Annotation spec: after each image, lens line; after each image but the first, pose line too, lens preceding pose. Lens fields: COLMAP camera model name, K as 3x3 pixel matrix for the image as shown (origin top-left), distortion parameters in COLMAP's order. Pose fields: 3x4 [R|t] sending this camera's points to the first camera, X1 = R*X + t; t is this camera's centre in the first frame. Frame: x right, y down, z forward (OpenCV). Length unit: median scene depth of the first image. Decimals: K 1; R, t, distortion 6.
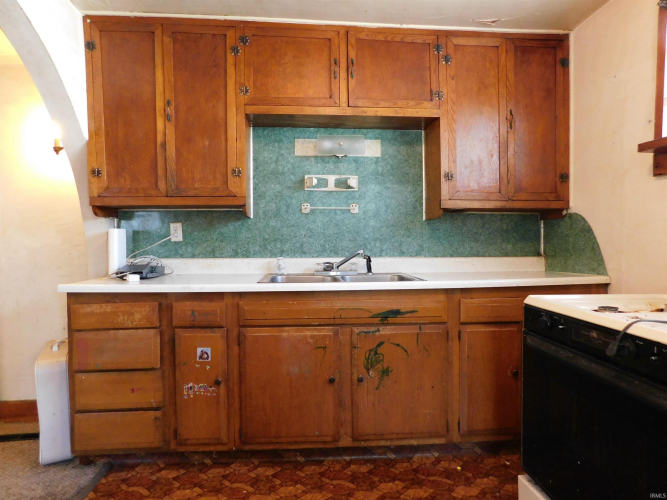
lens RADIAL K [[442.2, 0, 333.5], [0, 442.2, 250.0], [0, 0, 1]] dist [-0.067350, 0.057048]
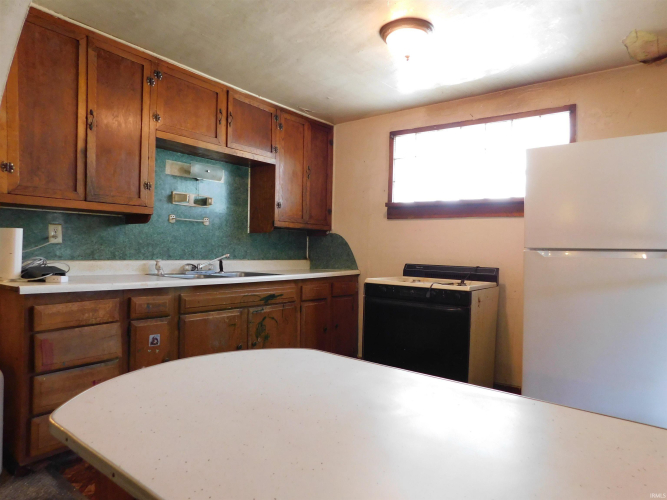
lens RADIAL K [[442.2, 0, 333.5], [0, 442.2, 250.0], [0, 0, 1]] dist [-0.067350, 0.057048]
pose [[0.665870, 0.018533, 0.745838, -0.745427], [-0.007678, 0.999809, -0.017988, 0.009469], [-0.746028, 0.006251, 0.665885, -0.132226]]
